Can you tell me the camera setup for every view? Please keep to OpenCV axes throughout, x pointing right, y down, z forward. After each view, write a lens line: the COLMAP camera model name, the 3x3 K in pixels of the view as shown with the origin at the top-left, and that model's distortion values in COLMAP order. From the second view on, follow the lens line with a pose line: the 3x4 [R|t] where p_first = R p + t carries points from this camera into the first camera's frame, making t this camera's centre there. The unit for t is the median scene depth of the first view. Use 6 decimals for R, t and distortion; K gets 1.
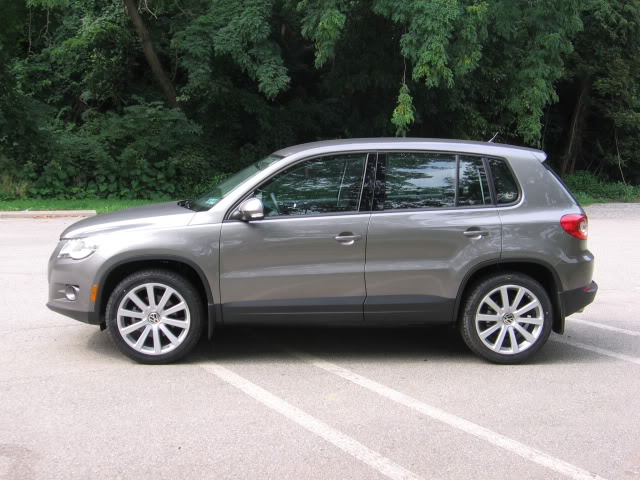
lens RADIAL K [[850.1, 0, 333.1], [0, 850.1, 239.7], [0, 0, 1]] dist [-0.118547, -0.024848]
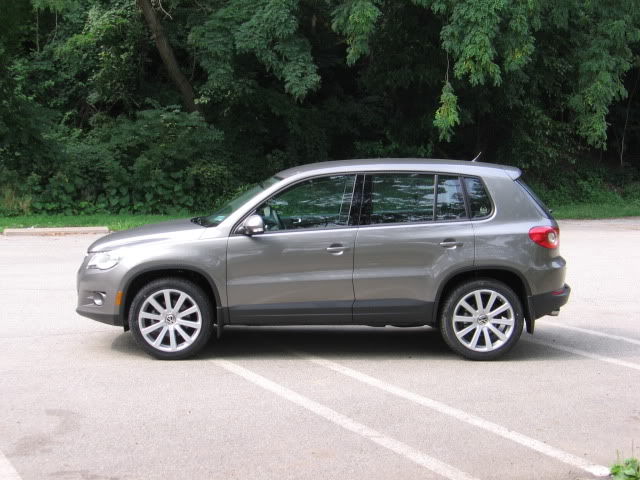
lens RADIAL K [[1060.3, 0, 320.0], [0, 1060.3, 240.0], [0, 0, 1]] dist [-0.118639, -0.044704]
pose [[0.997578, -0.009147, -0.068959, 0.025577], [0.007784, 0.999770, -0.019994, 0.003963], [0.069126, 0.019409, 0.997419, -0.118474]]
